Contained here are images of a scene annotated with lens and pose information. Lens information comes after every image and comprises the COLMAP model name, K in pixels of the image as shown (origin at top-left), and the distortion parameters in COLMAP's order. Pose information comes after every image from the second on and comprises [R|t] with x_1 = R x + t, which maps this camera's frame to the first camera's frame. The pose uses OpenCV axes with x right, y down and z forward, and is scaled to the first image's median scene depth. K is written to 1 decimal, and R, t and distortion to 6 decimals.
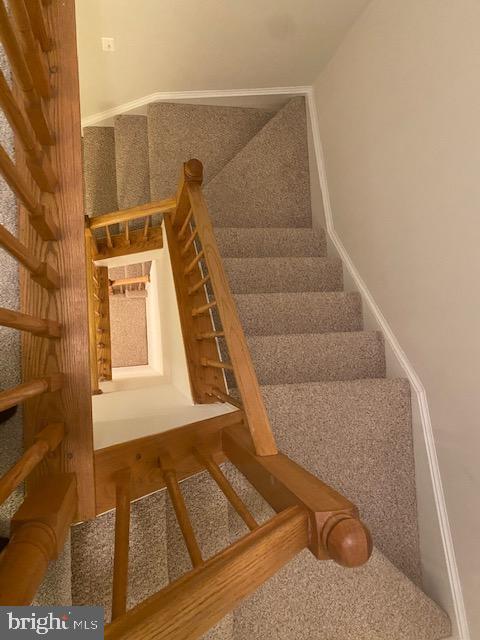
lens RADIAL K [[493.3, 0, 244.0], [0, 493.3, 318.3], [0, 0, 1]] dist [0.062072, -0.062812]
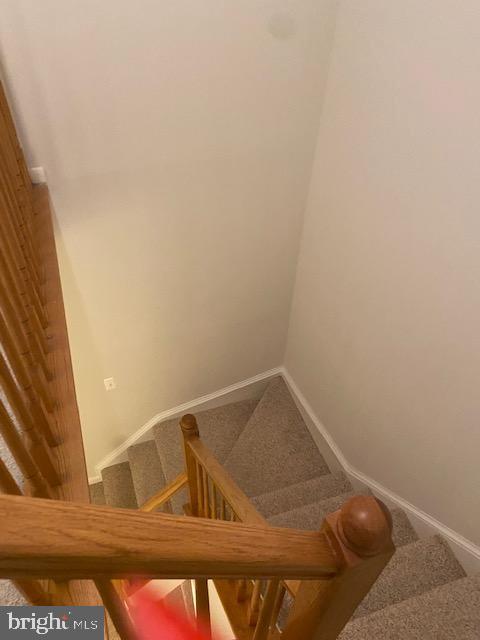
lens RADIAL K [[493.3, 0, 240.1], [0, 493.3, 313.6], [0, 0, 1]] dist [0.062072, -0.062812]
pose [[0.942234, -0.330357, 0.055314, 0.019865], [0.287894, 0.714321, -0.637858, 0.191396], [0.171209, 0.616936, 0.768165, 0.010438]]
